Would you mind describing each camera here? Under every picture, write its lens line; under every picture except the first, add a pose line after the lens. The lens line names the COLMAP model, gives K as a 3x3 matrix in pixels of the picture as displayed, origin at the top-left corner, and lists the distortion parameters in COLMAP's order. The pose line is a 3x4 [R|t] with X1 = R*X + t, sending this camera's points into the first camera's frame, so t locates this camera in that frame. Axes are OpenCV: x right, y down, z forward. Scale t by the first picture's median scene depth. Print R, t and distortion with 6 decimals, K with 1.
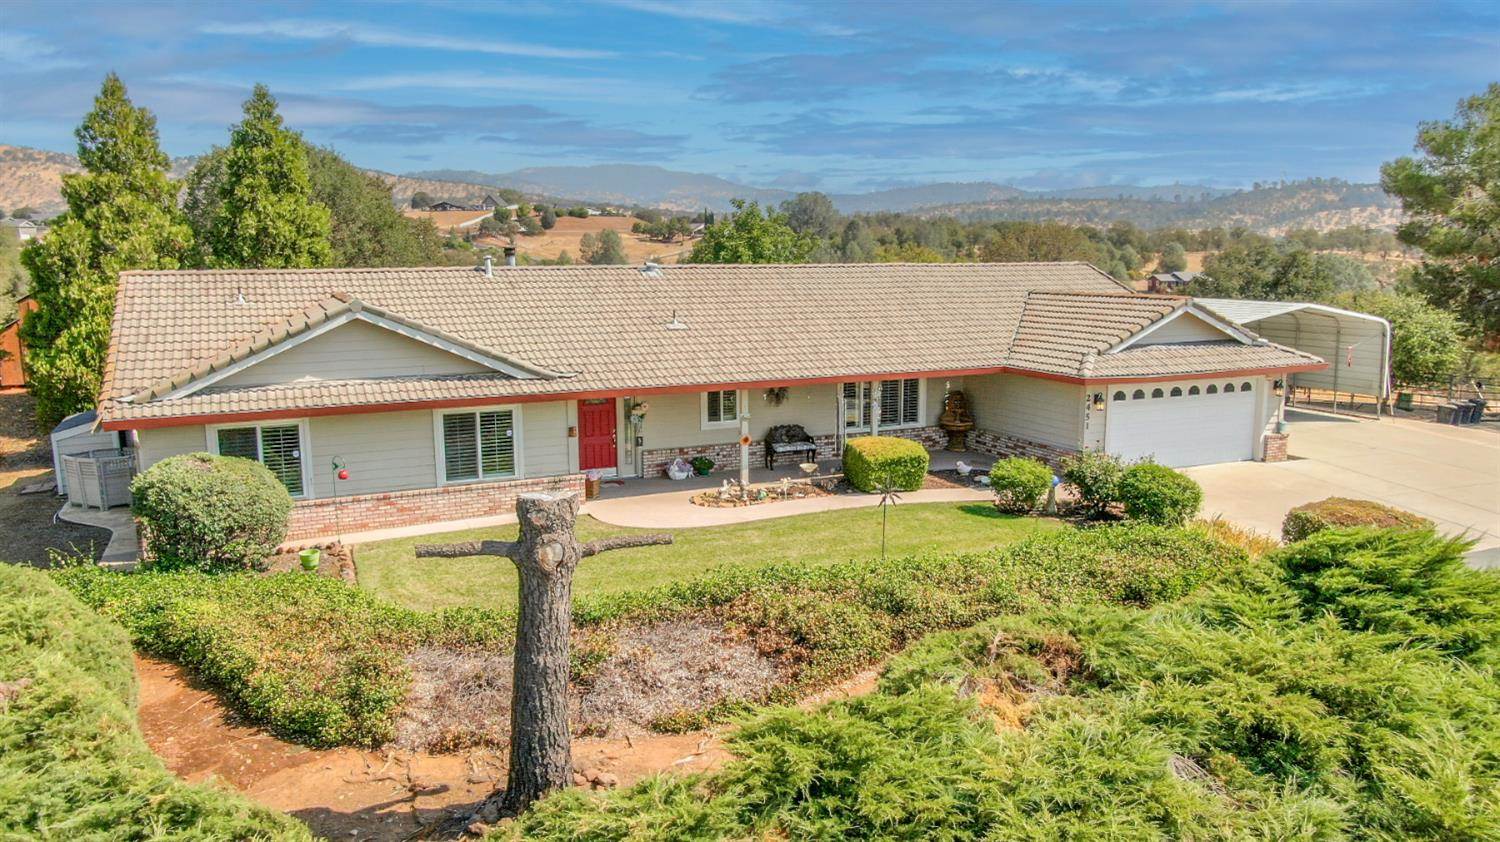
lens RADIAL K [[1085.0, 0, 749.3], [0, 1085.0, 418.8], [0, 0, 1]] dist [-0.008547, -0.000730]
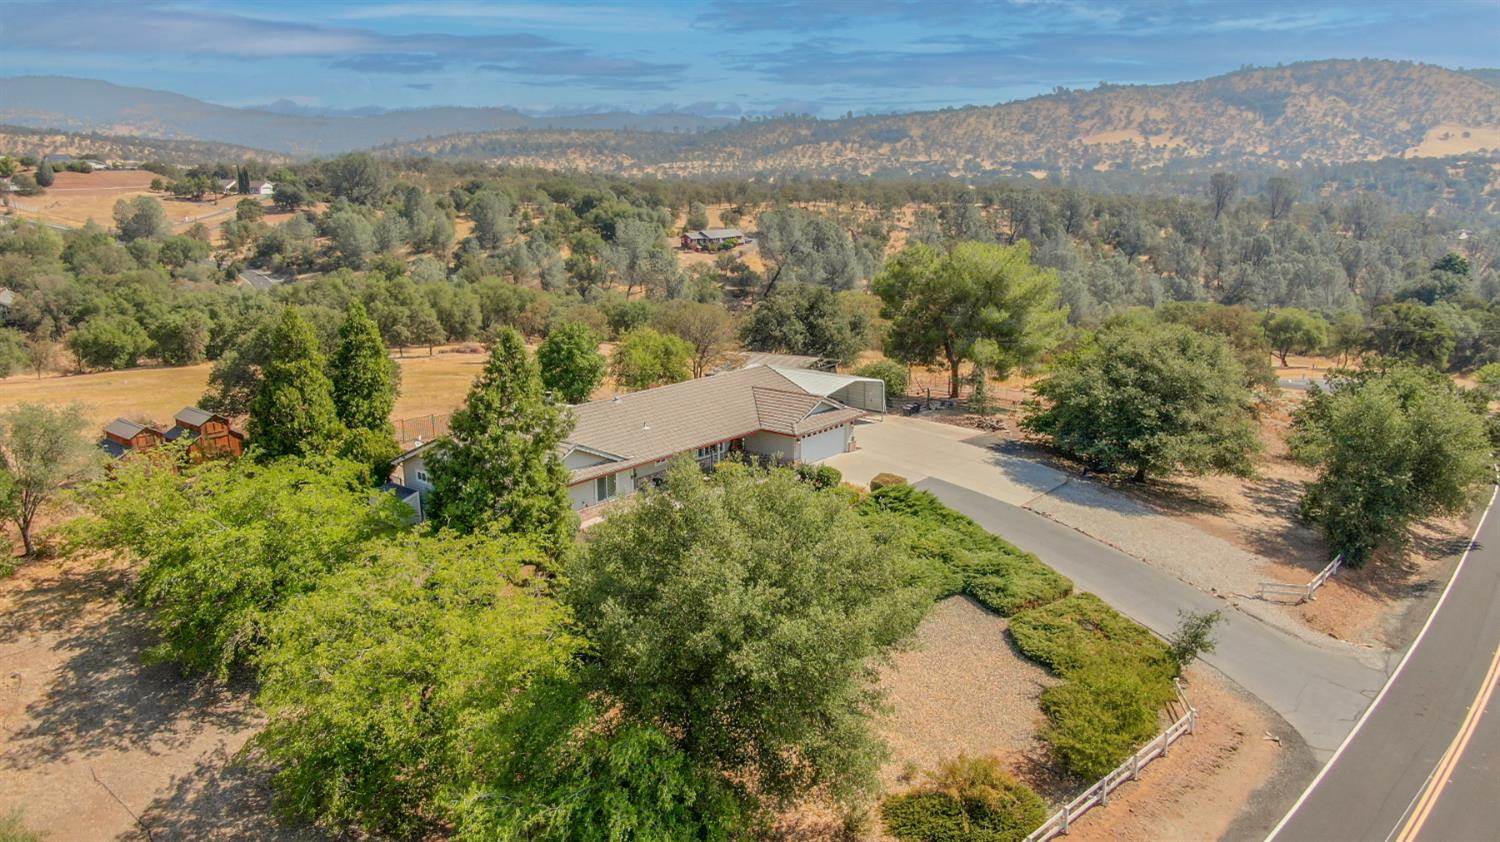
lens RADIAL K [[1085.0, 0, 750.9], [0, 1085.0, 420.3], [0, 0, 1]] dist [-0.008547, -0.000730]
pose [[0.904988, -0.099167, 0.413718, -0.828755], [0.070709, 0.993989, 0.083583, -0.277028], [-0.419520, -0.046388, 0.906560, -1.294052]]
